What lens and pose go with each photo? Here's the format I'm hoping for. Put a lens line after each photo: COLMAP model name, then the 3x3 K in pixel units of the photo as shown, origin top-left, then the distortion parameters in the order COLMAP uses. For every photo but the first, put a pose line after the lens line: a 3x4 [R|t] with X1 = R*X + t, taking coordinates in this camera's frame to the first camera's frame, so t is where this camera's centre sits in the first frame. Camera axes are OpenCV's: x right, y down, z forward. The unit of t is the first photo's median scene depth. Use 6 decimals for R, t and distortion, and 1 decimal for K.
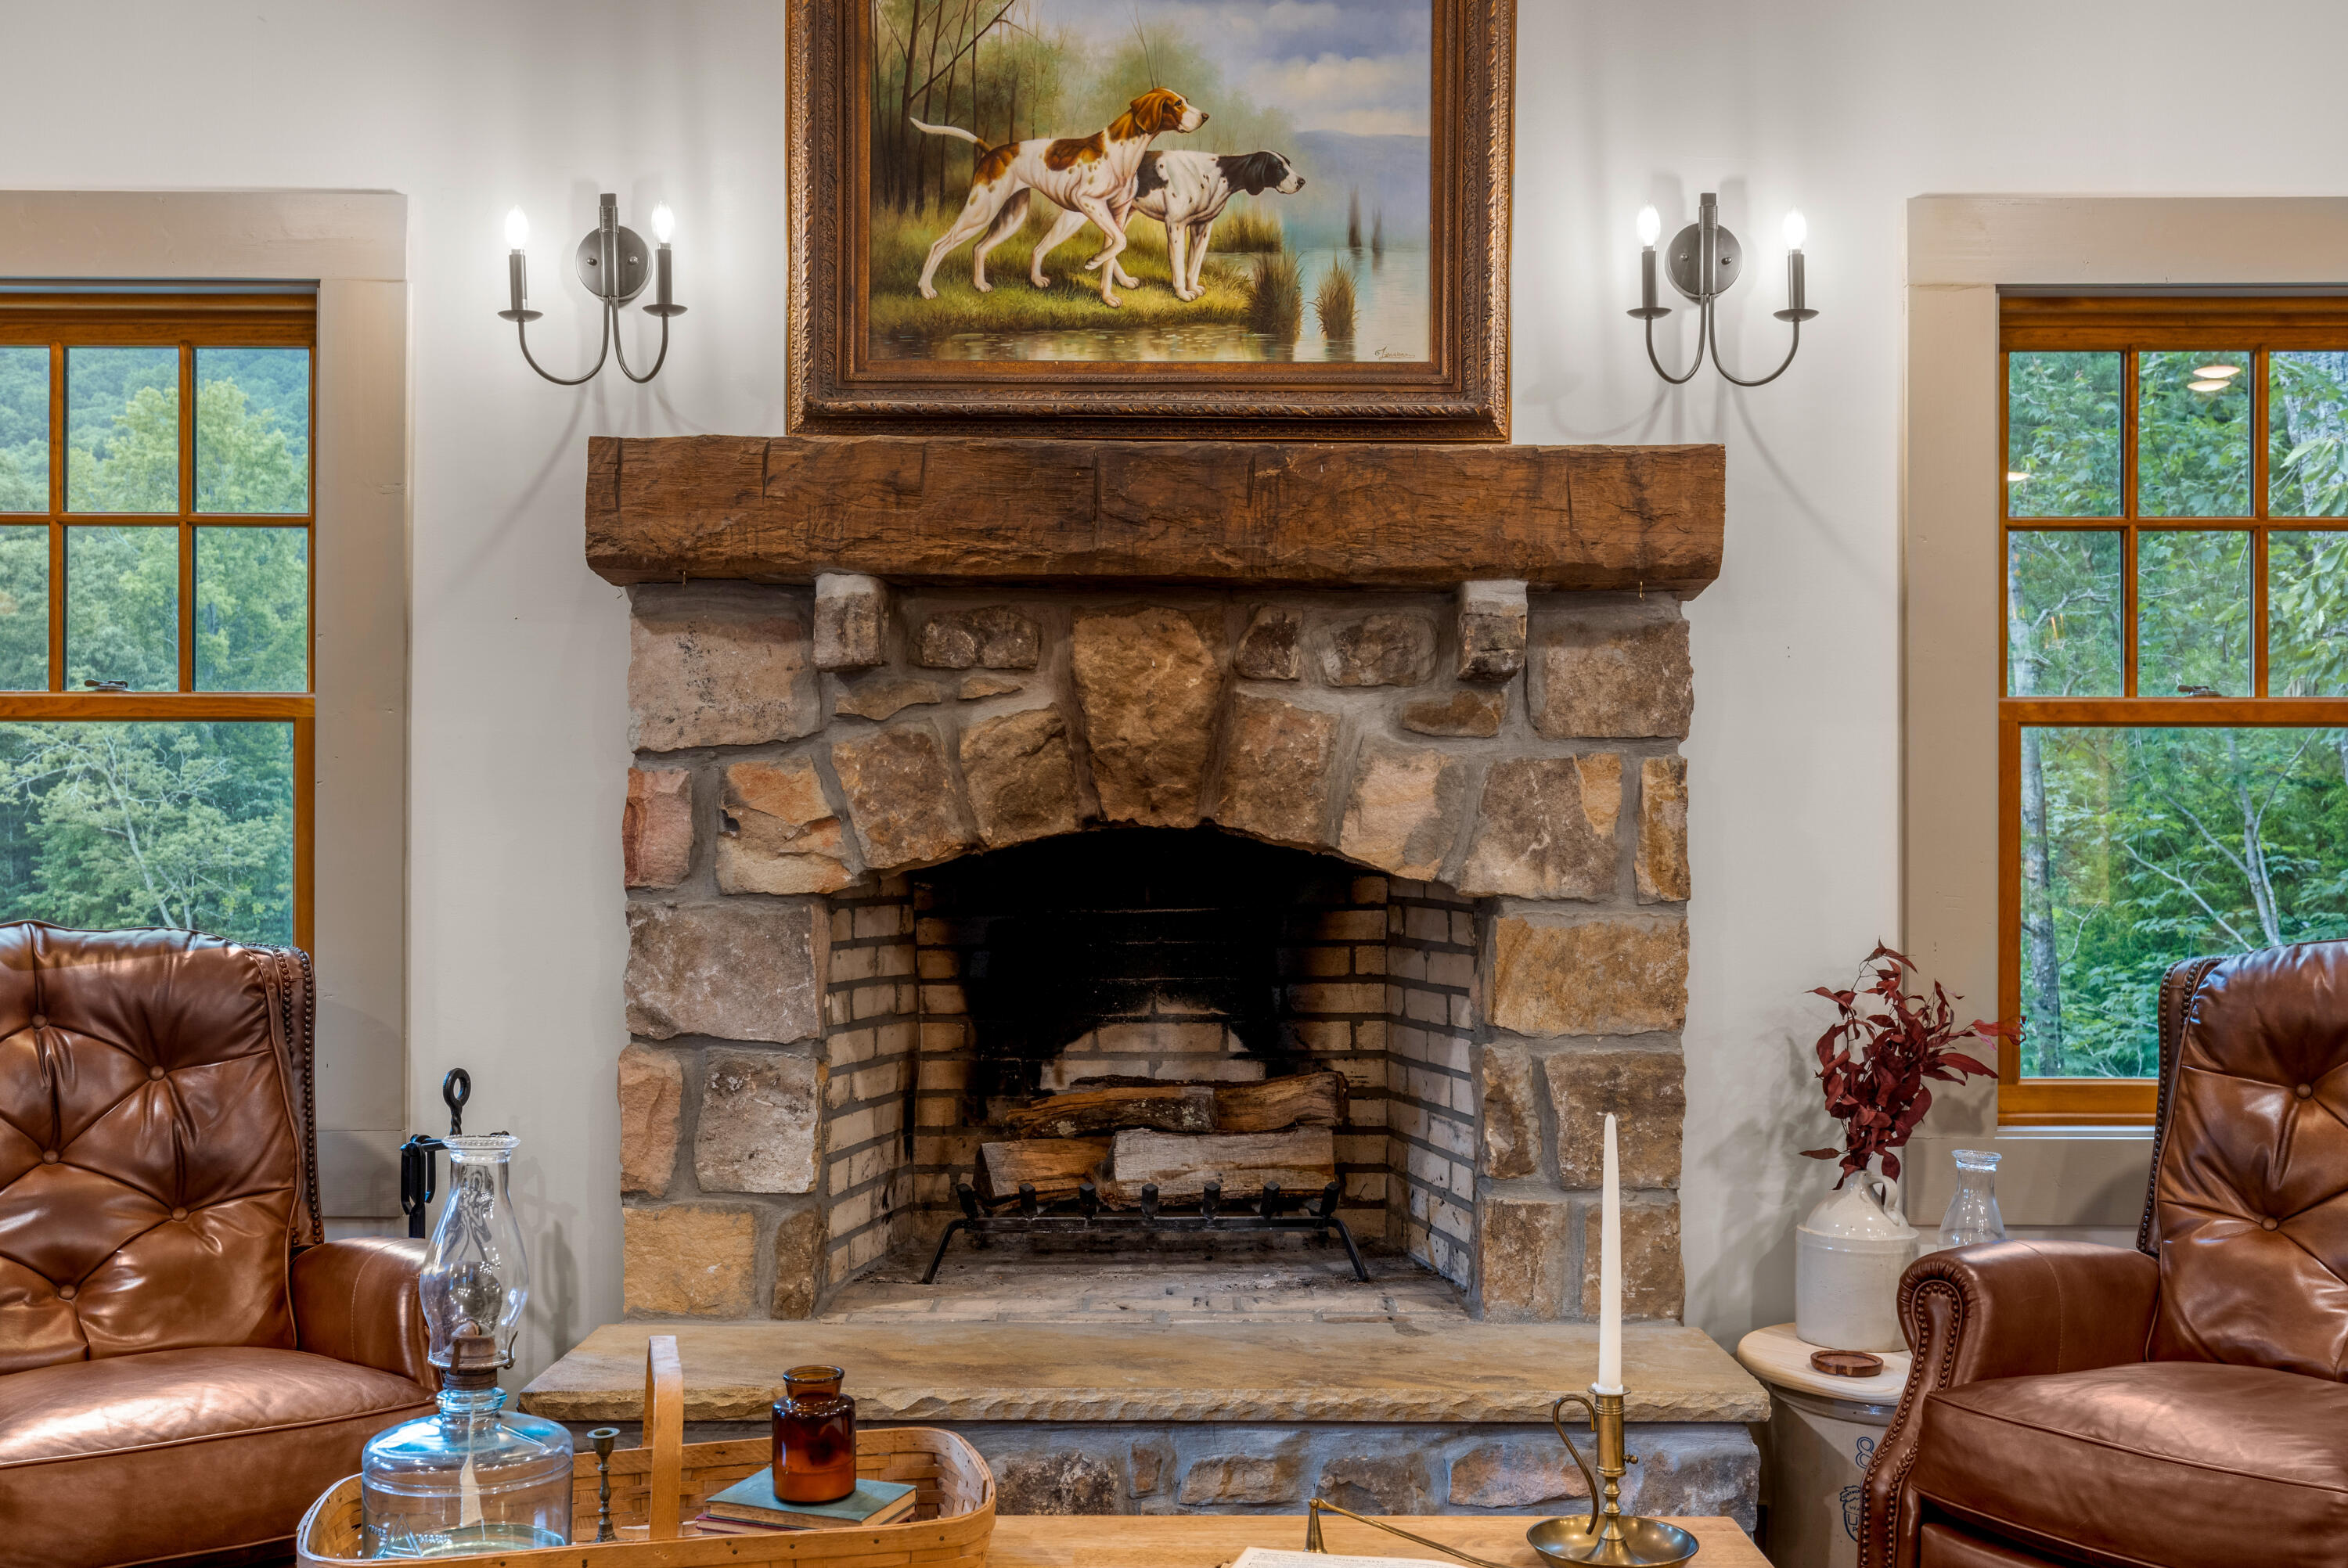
lens RADIAL K [[2336.2, 0, 1208.9], [0, 2336.2, 811.1], [0, 0, 1]] dist [0.011596, 0.000000]
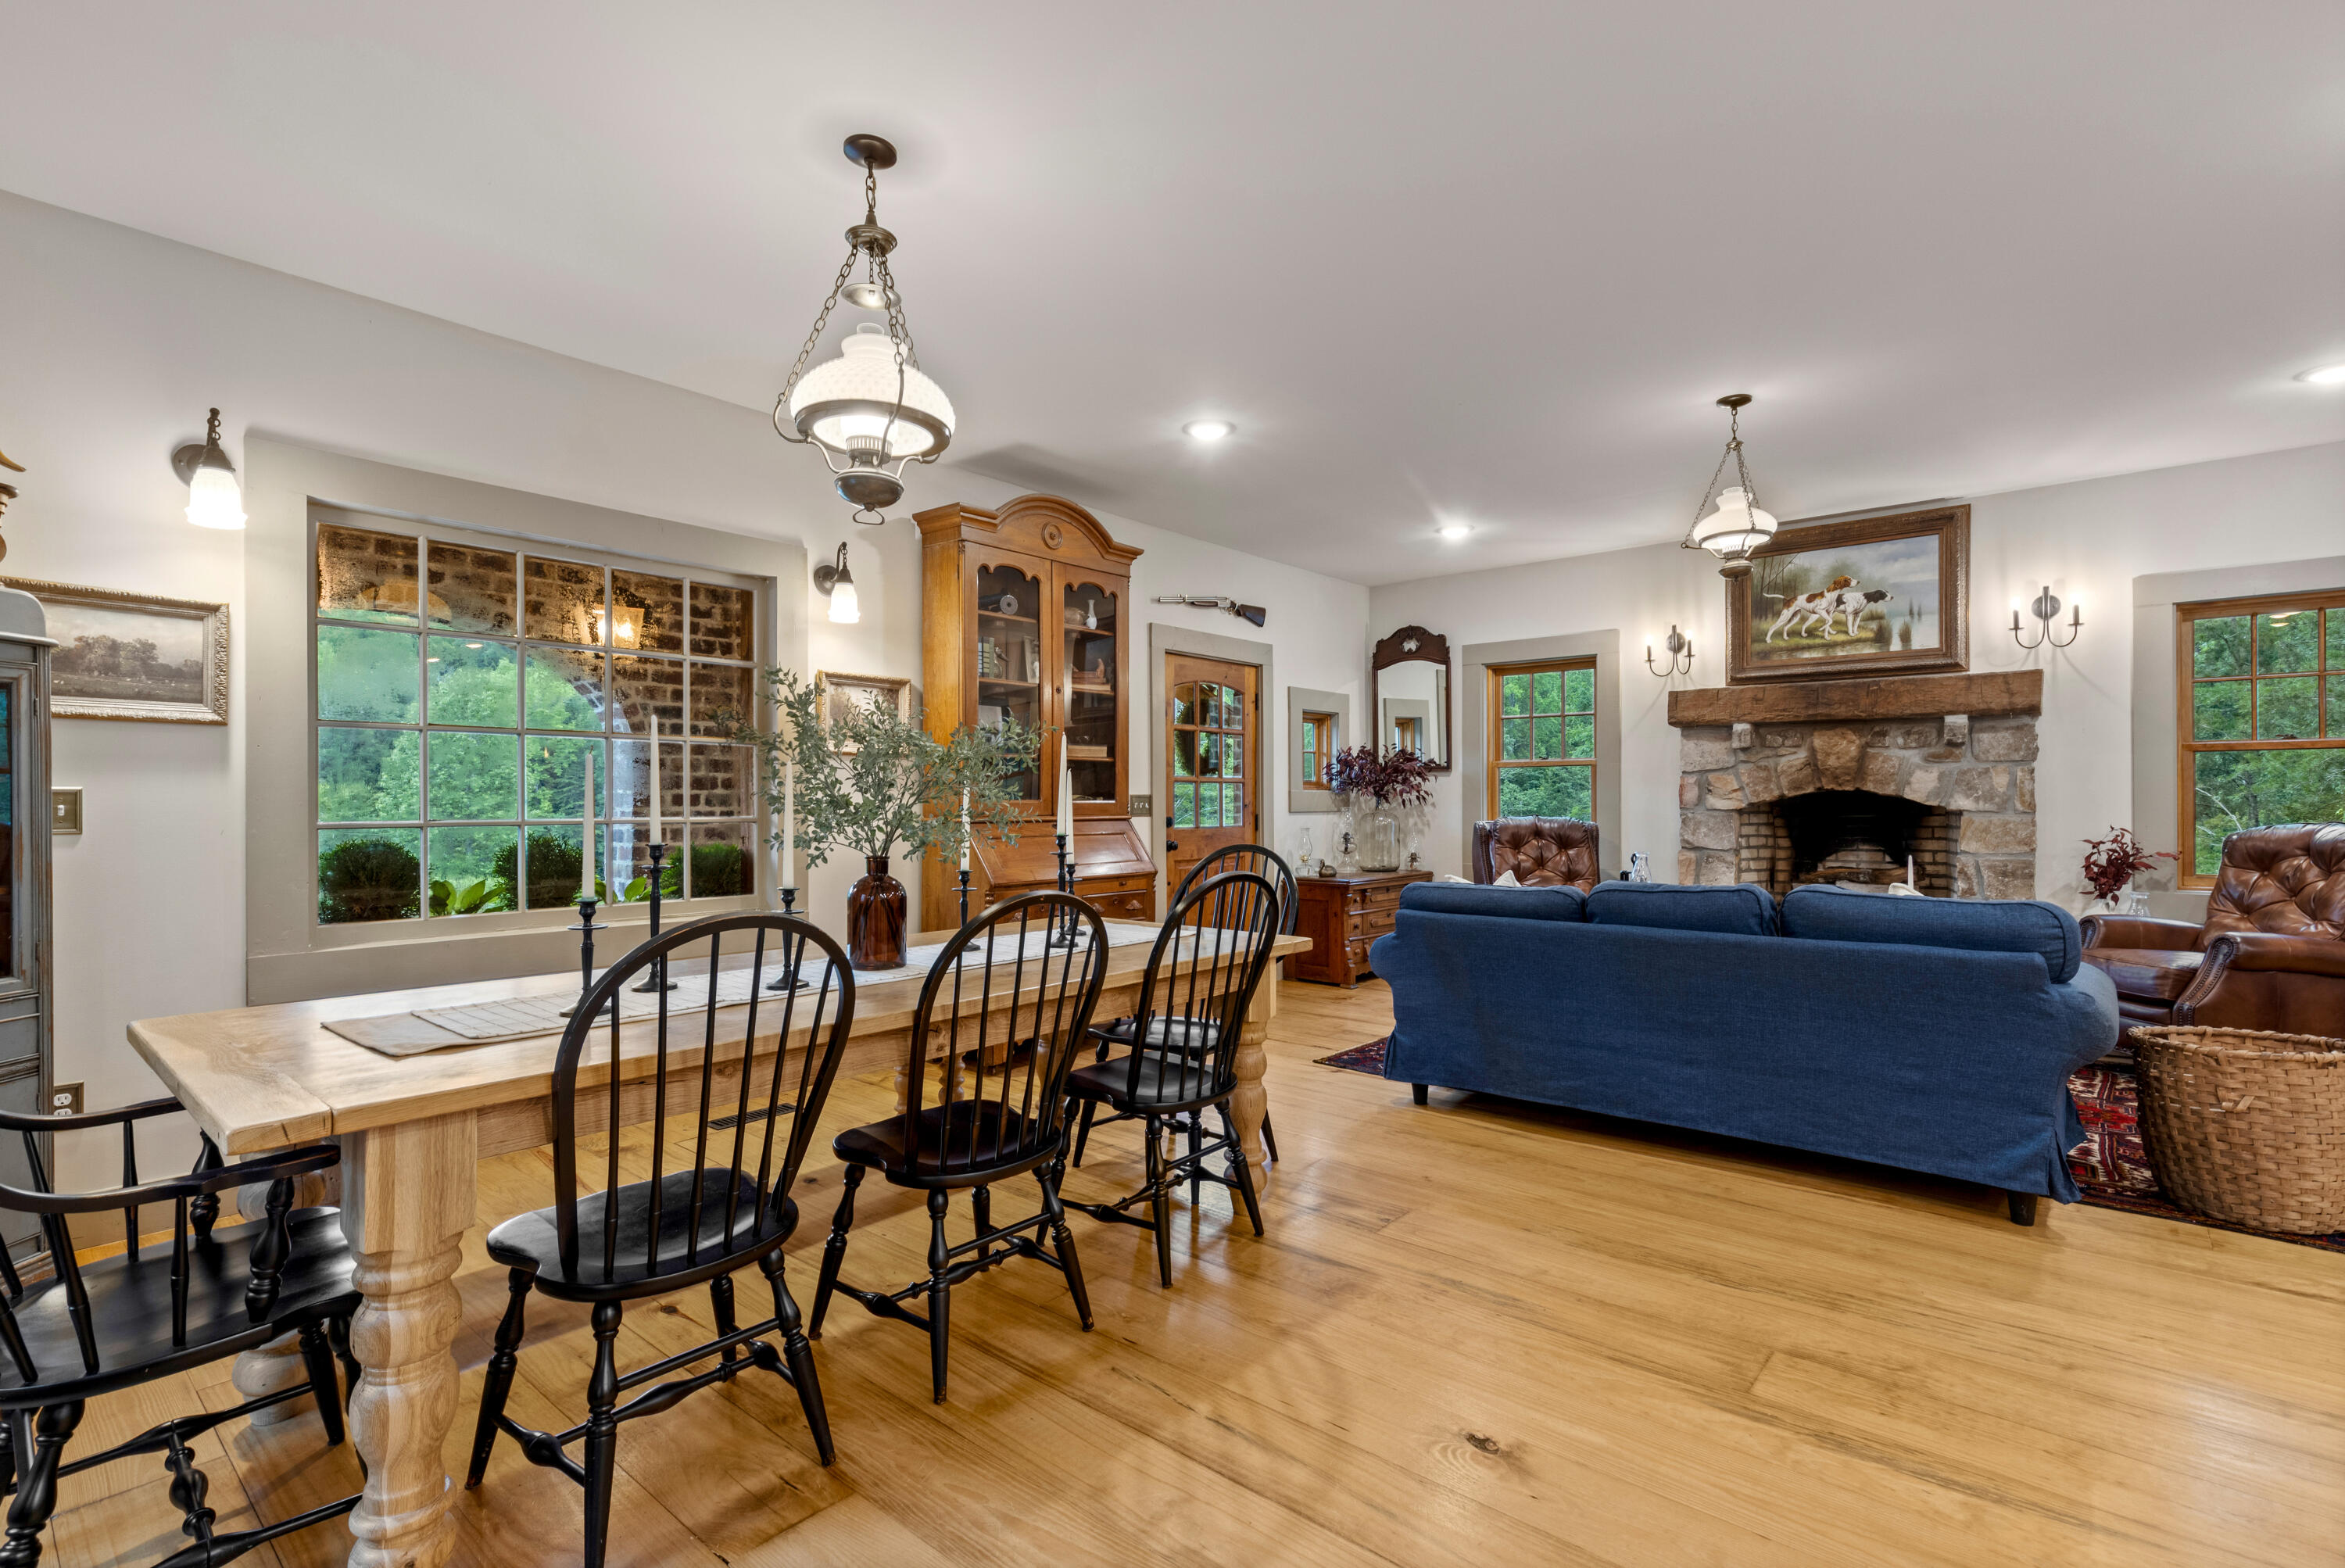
lens RADIAL K [[1067.1, 0, 1187.9], [0, 1067.1, 803.6], [0, 0, 1]] dist [0.002887, 0.000472]
pose [[0.758971, -0.003195, -0.651116, 0.276563], [0.011686, 0.999894, 0.008716, 0.001342], [0.651019, -0.014224, 0.758928, -0.846793]]
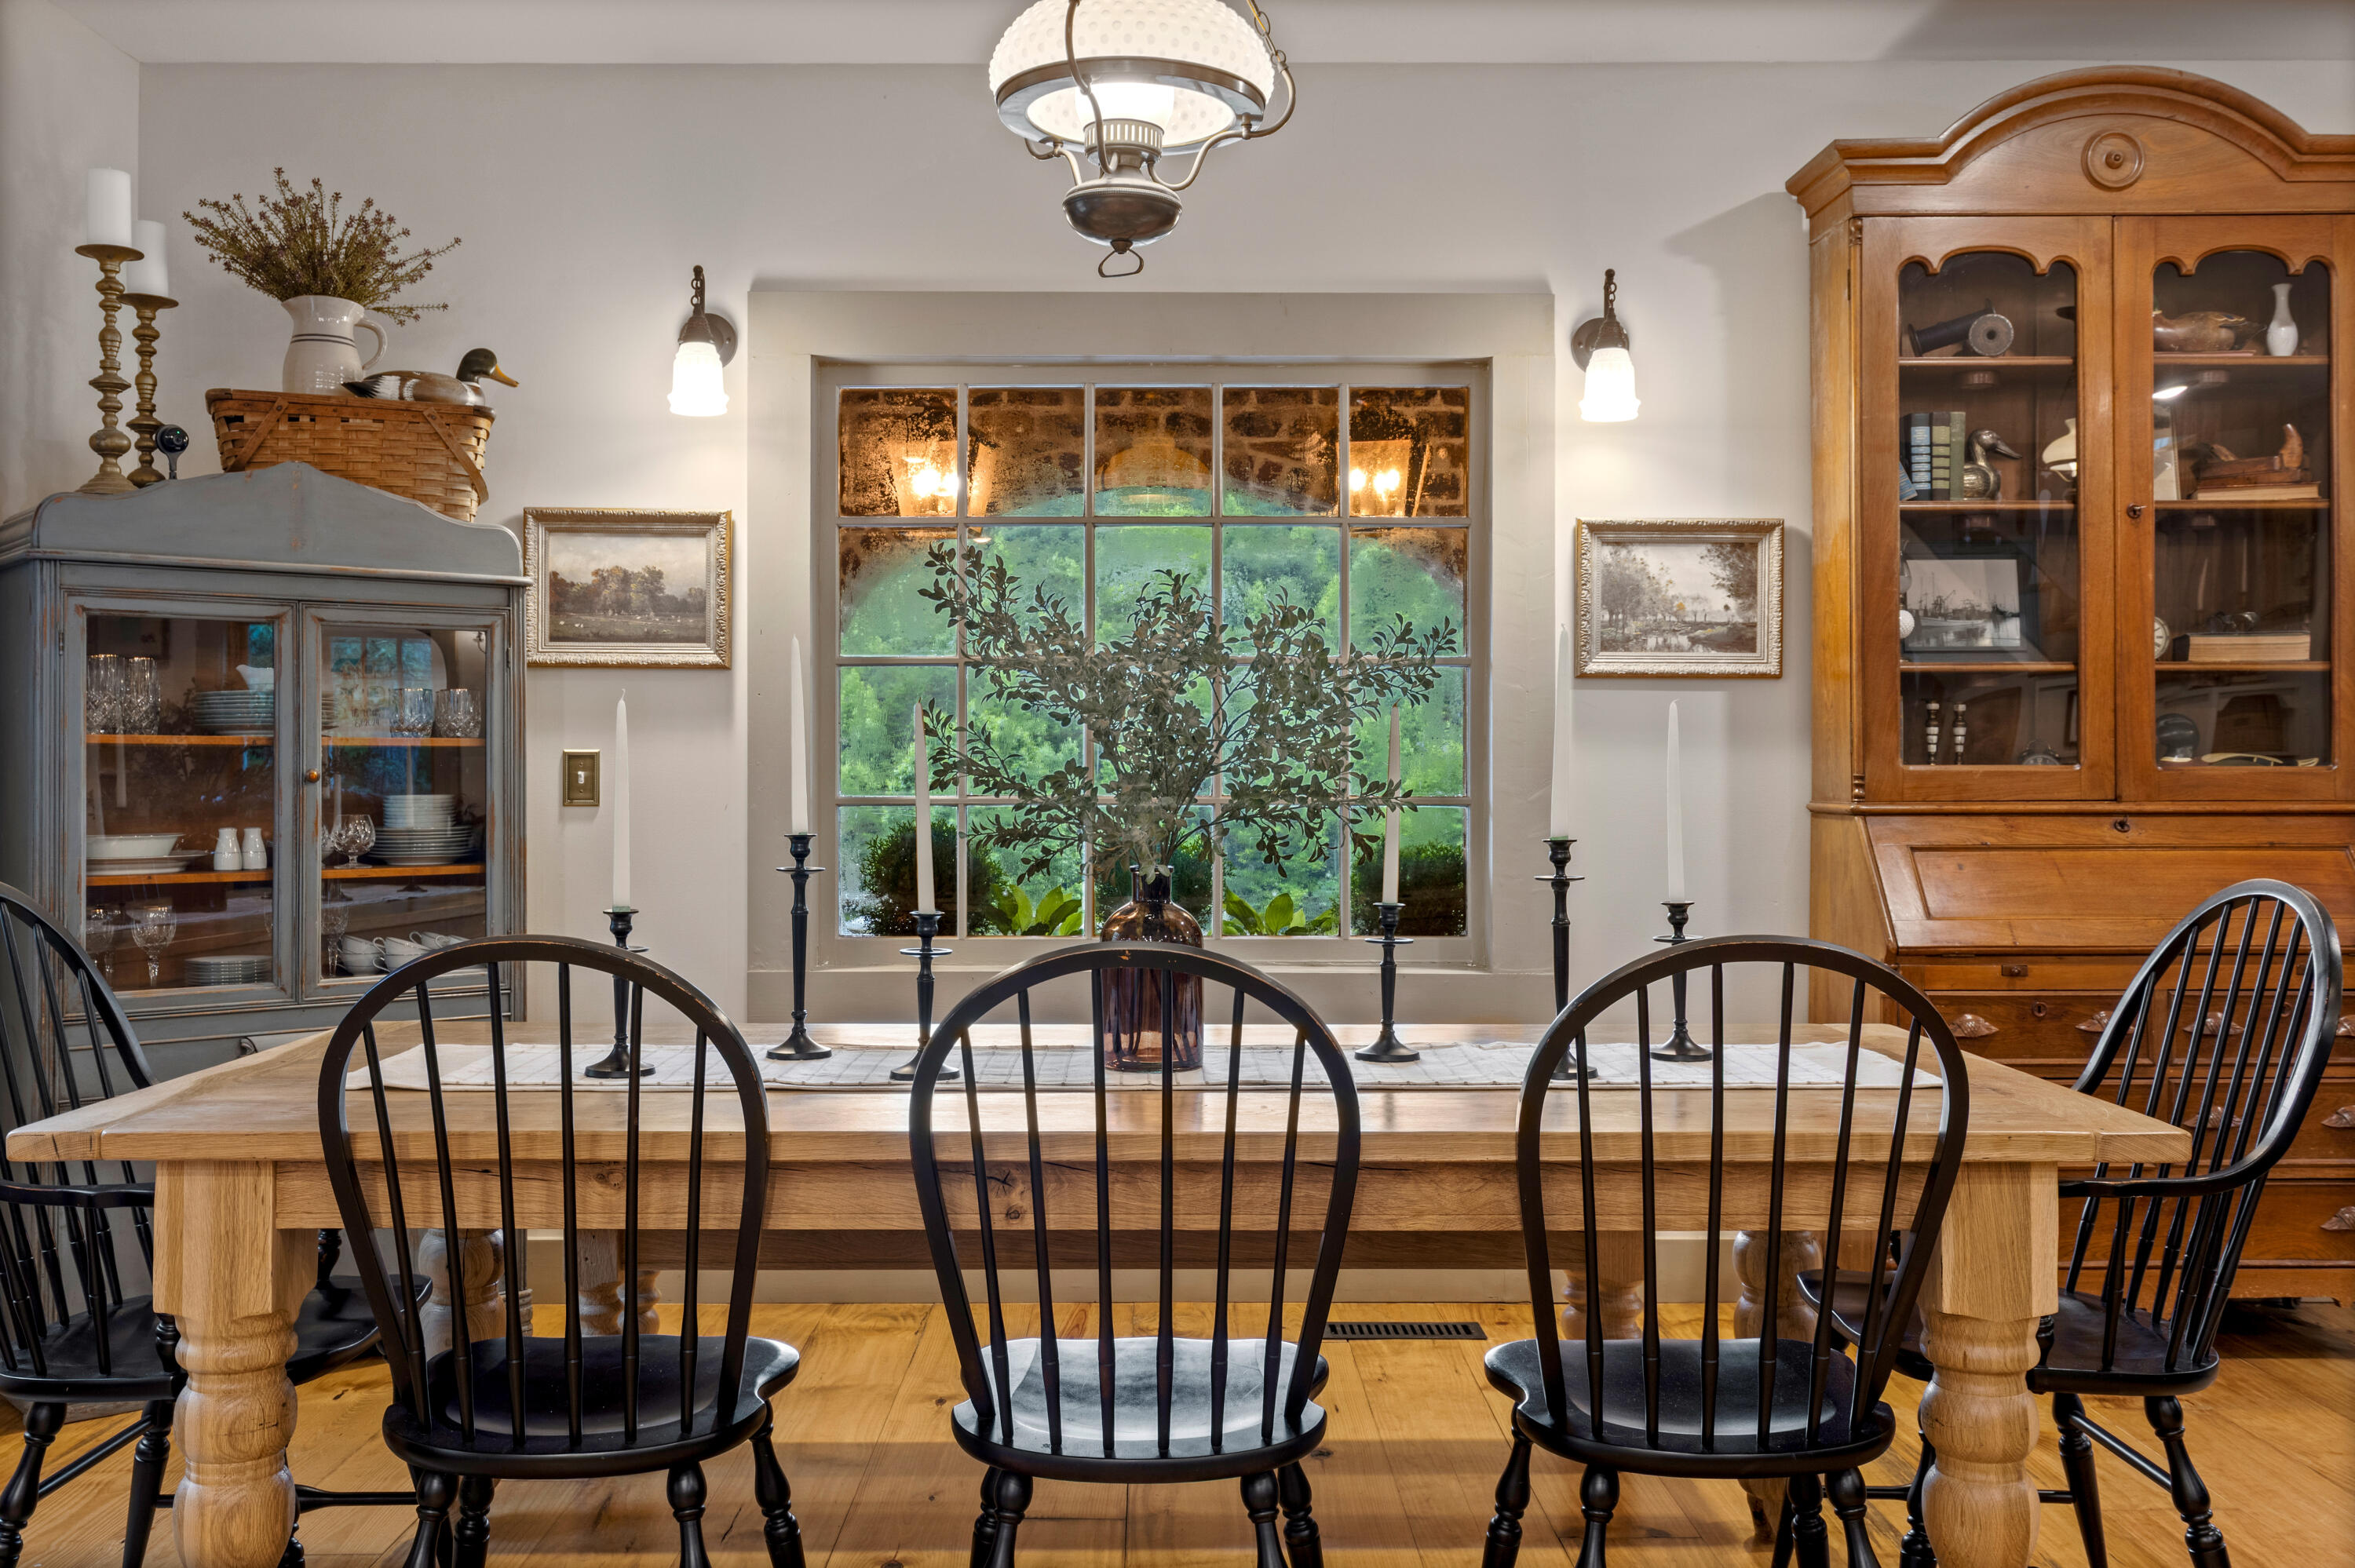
lens RADIAL K [[2121.7, 0, 1161.7], [0, 2121.7, 761.2], [0, 0, 1]] dist [0.003000, 0.009587]
pose [[-0.005799, -0.007354, -0.999956, 0.436622], [0.011317, 0.999908, -0.007419, 0.006509], [0.999919, -0.011359, -0.005715, -0.443634]]
